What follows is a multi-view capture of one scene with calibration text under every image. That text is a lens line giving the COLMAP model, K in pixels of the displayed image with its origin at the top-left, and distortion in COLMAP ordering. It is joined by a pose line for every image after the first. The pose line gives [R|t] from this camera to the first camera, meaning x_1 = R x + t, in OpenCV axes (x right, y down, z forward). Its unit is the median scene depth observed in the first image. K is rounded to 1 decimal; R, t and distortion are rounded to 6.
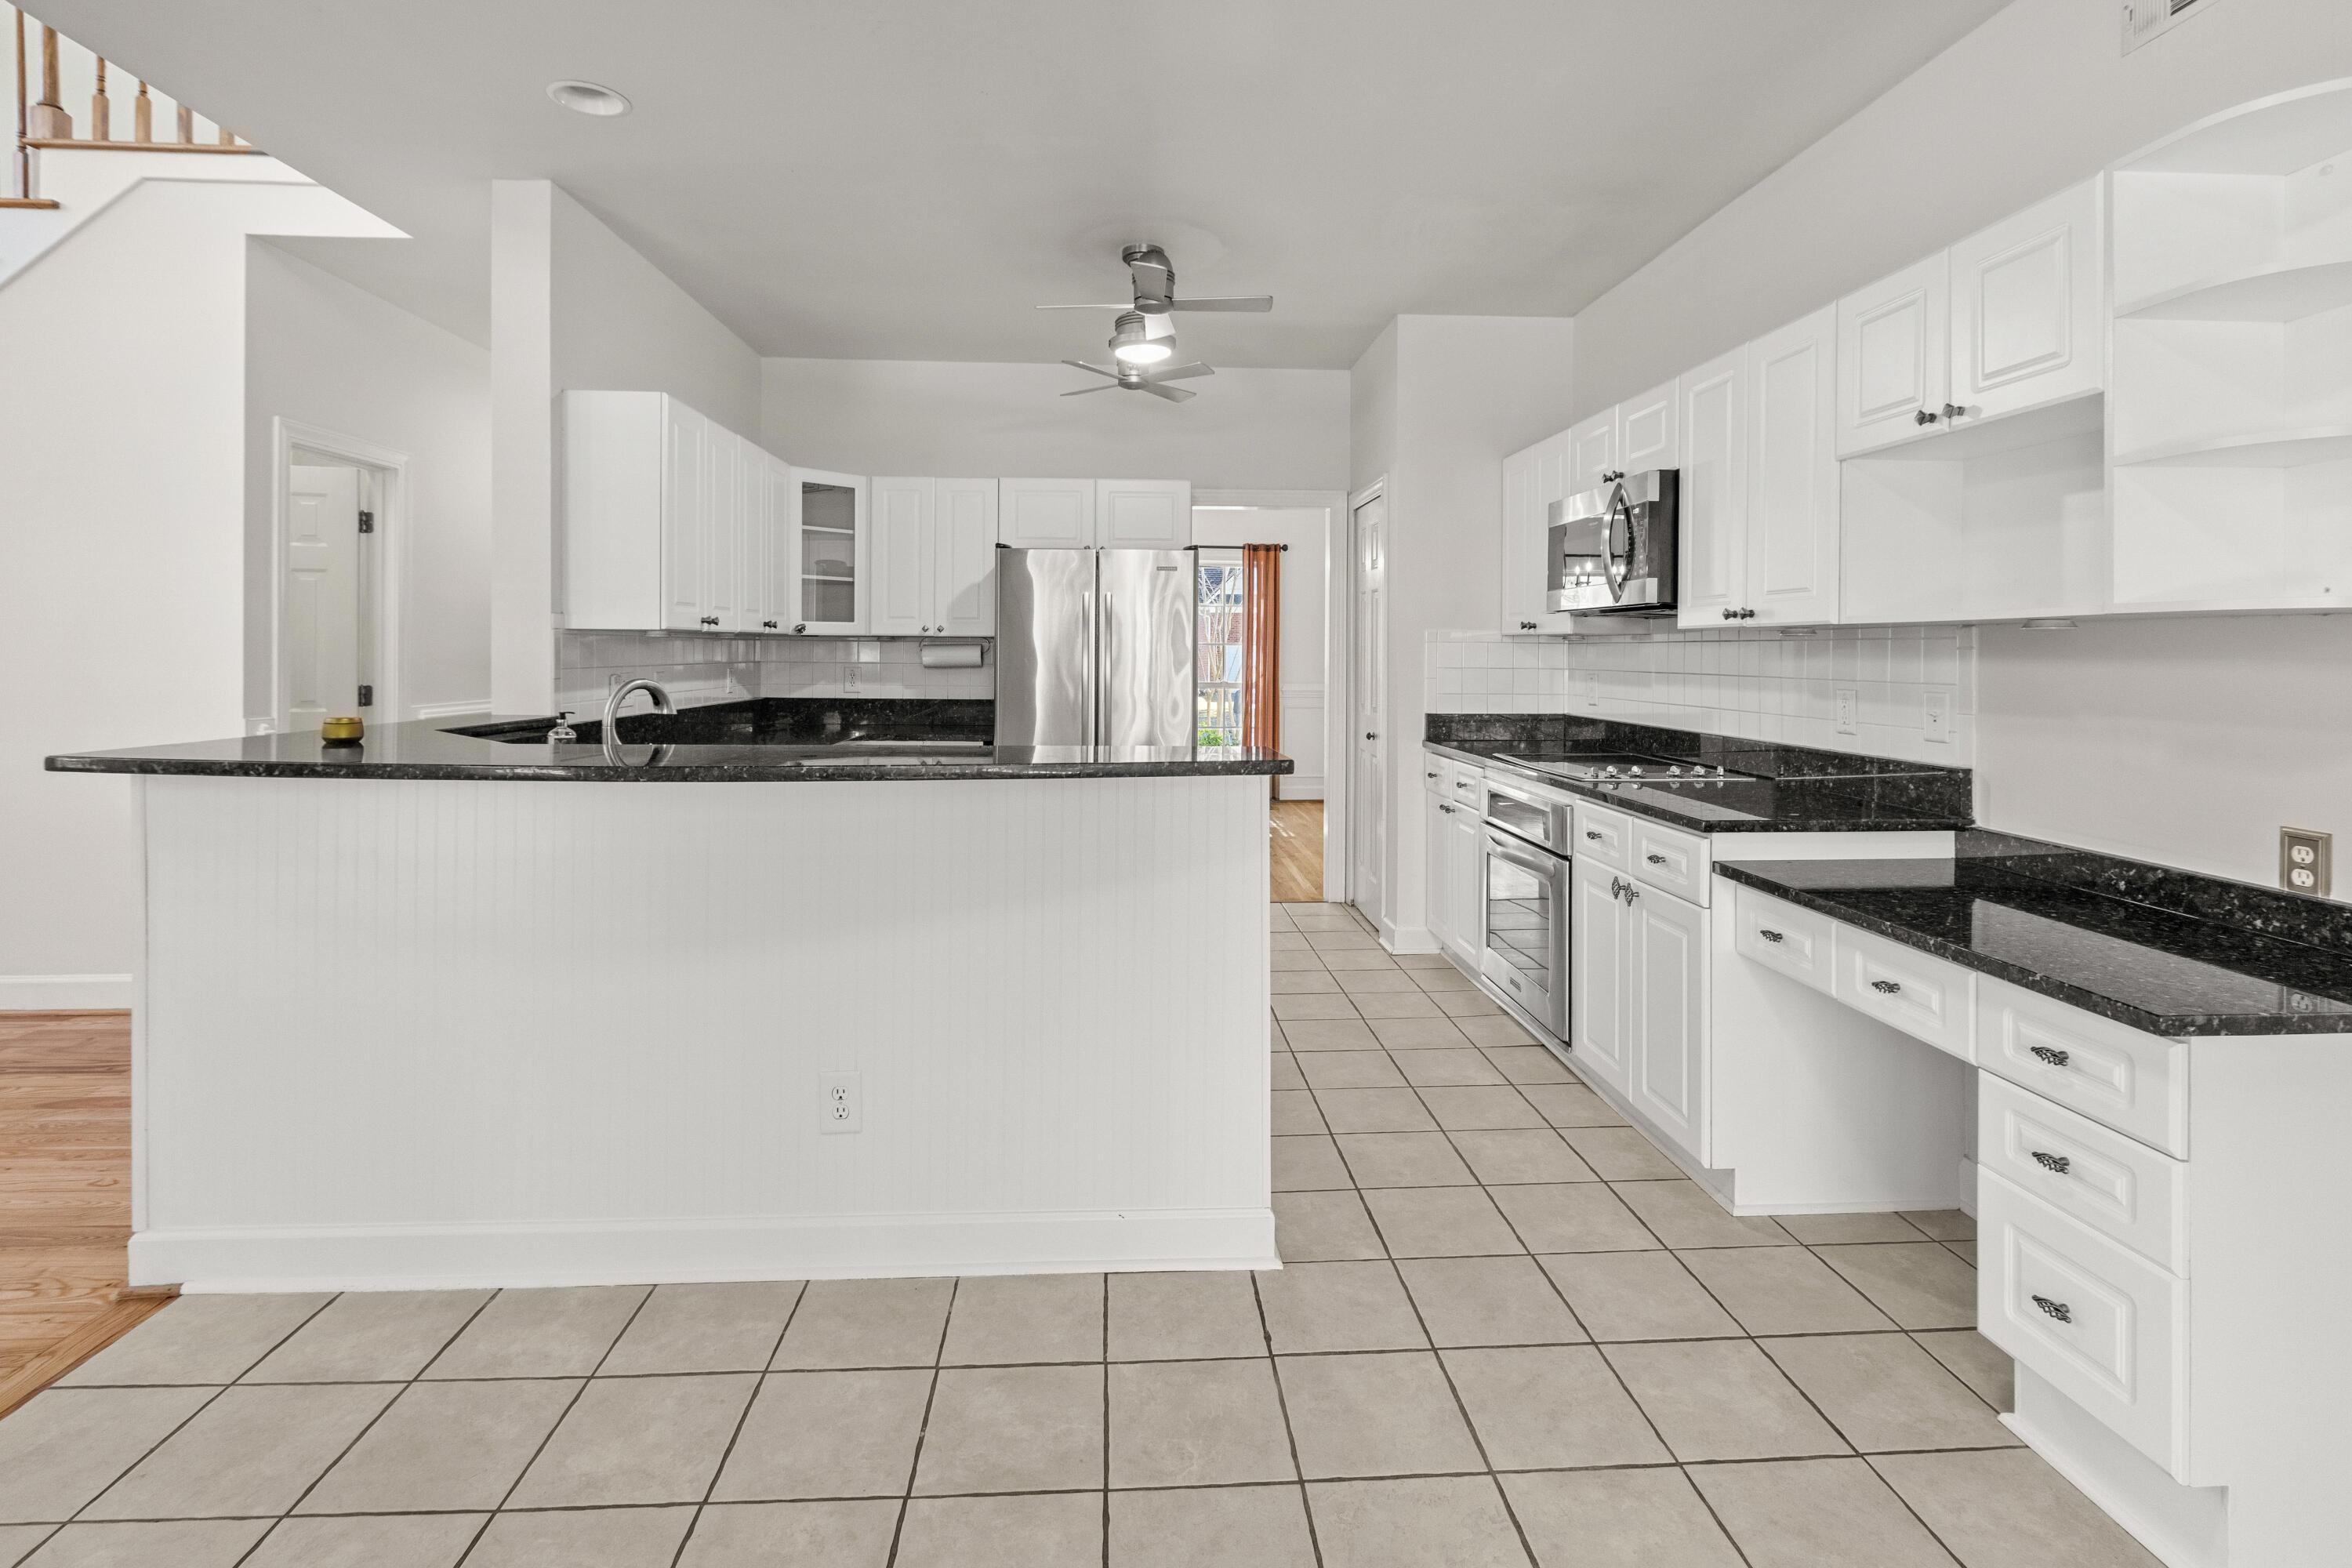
lens RADIAL K [[1100.4, 0, 1173.8], [0, 1100.4, 651.5], [0, 0, 1]] dist [0.000238, -0.000394]
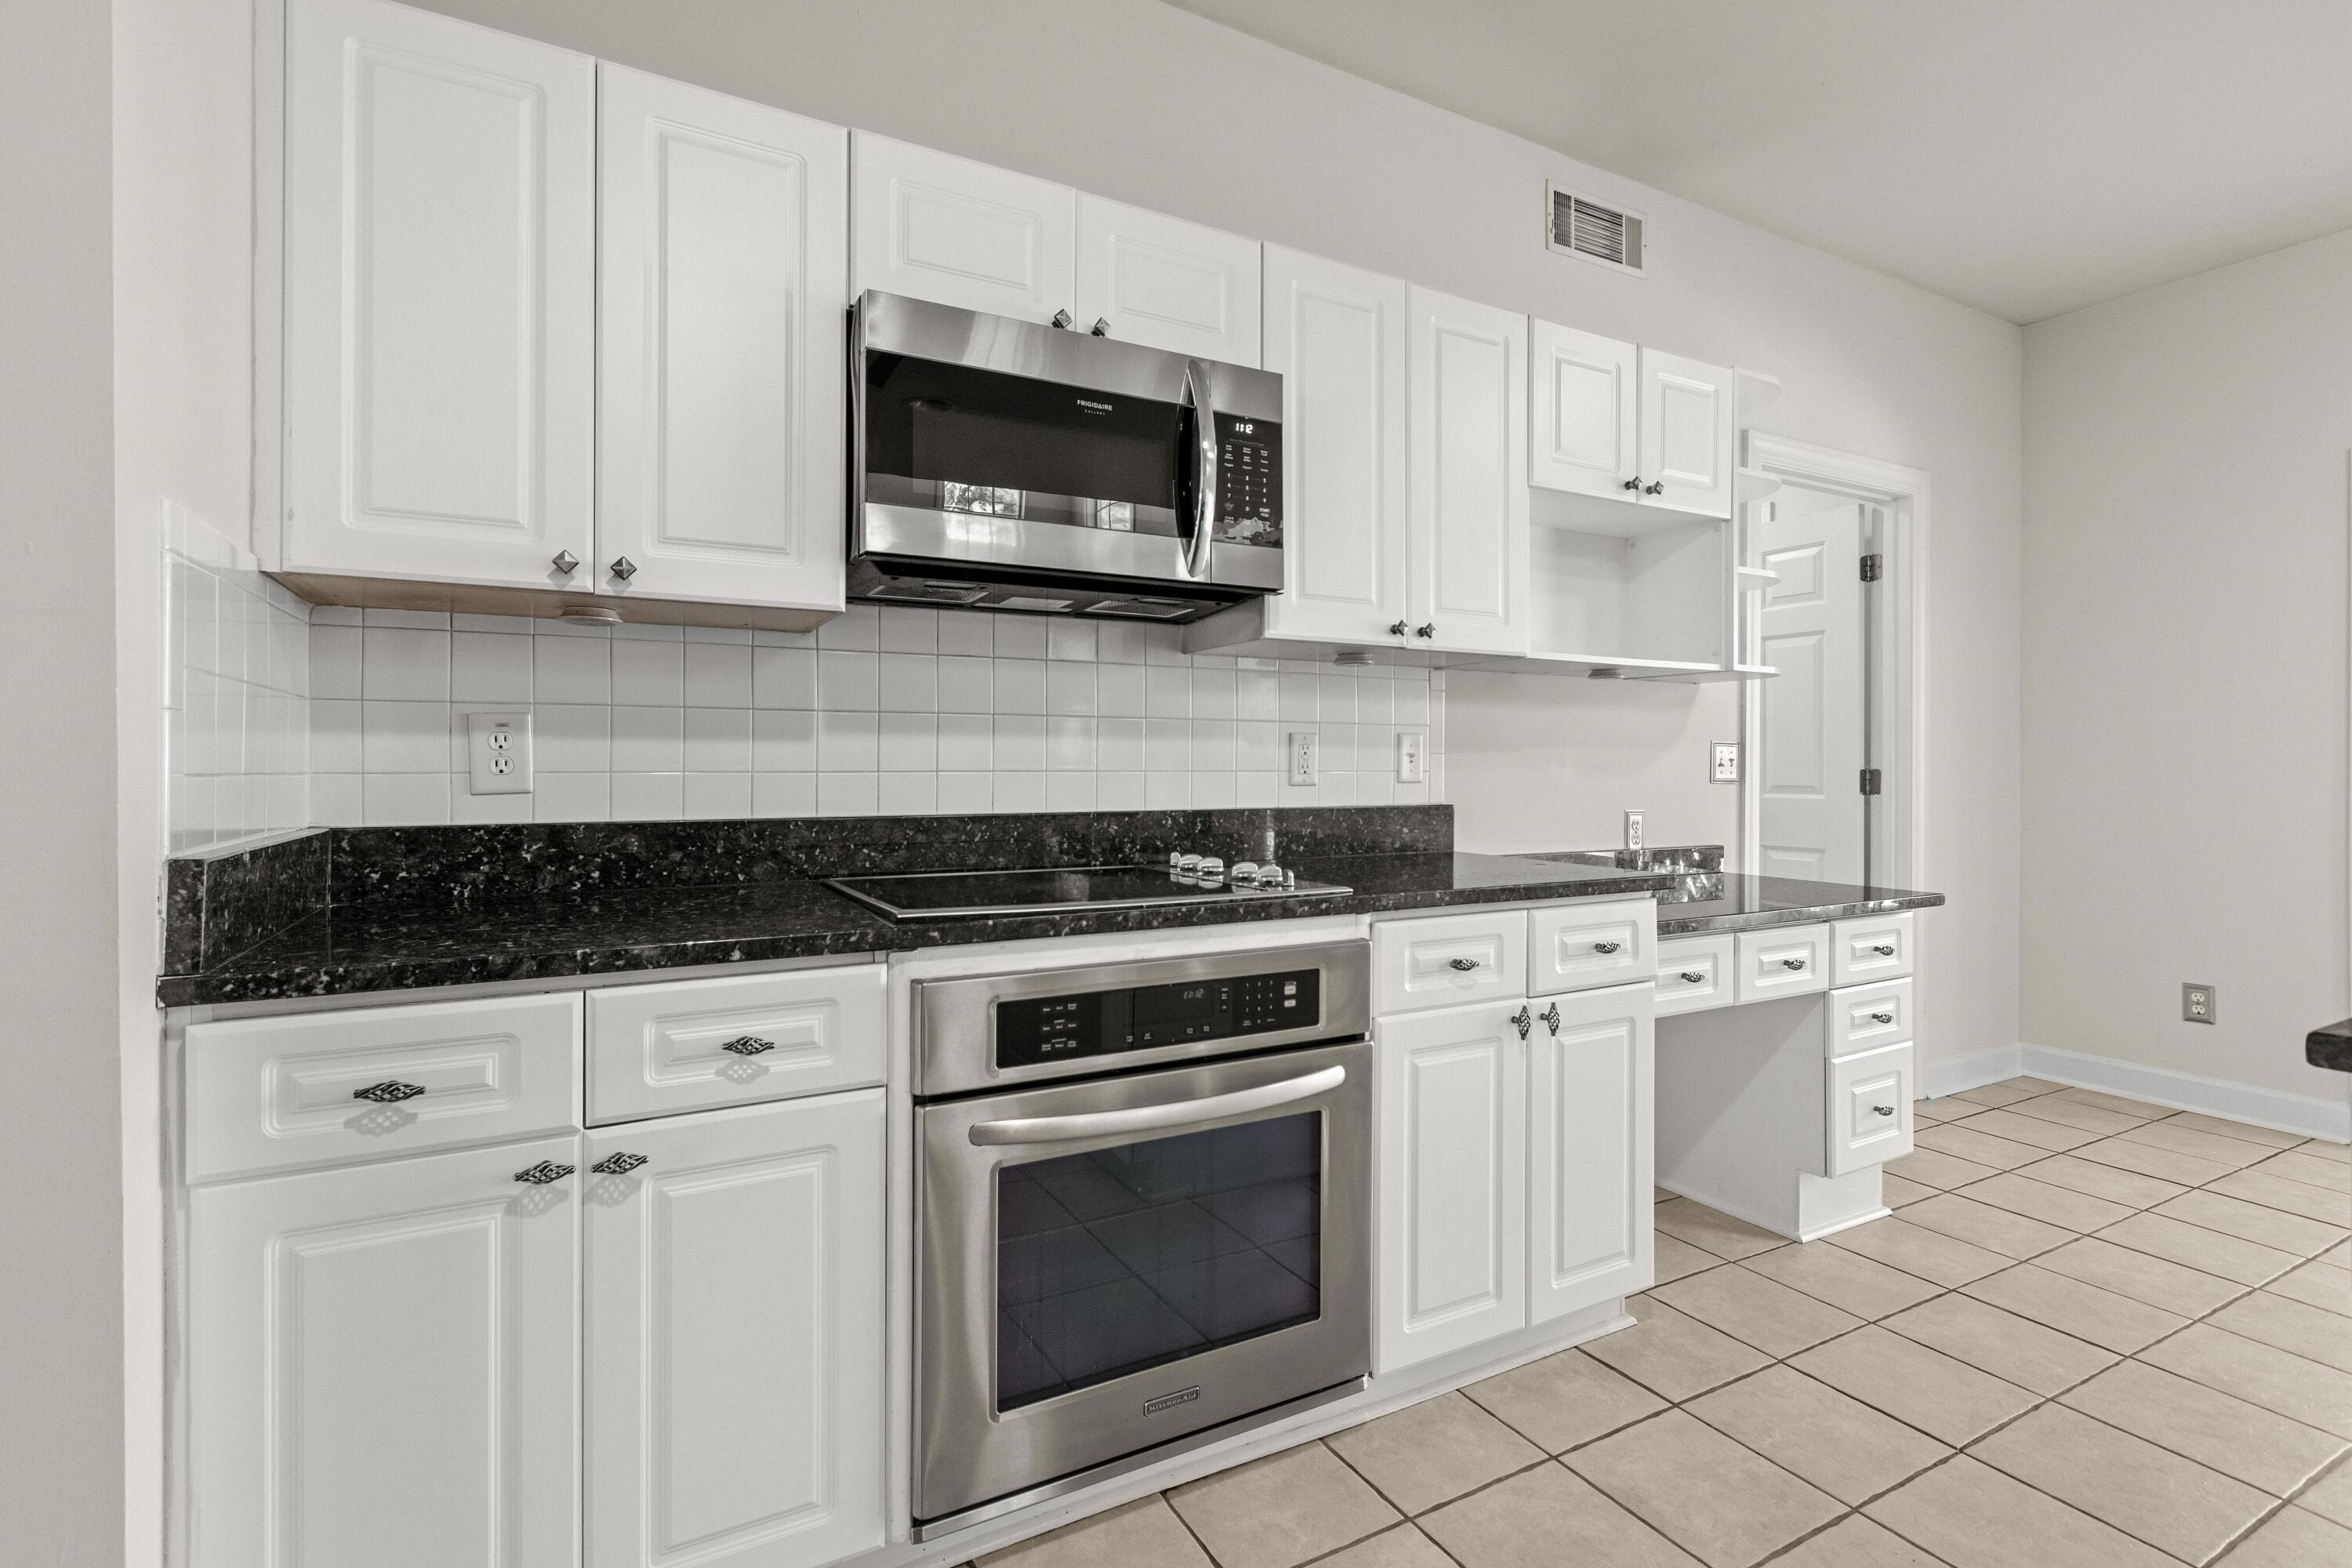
lens RADIAL K [[1096.0, 0, 1176.3], [0, 1096.0, 759.5], [0, 0, 1]] dist [0.009567, 0.000087]
pose [[-0.428544, -0.001210, 0.903520, -0.122404], [-0.002367, 0.999997, 0.000217, 0.063014], [-0.903518, -0.002046, -0.428546, 1.659292]]
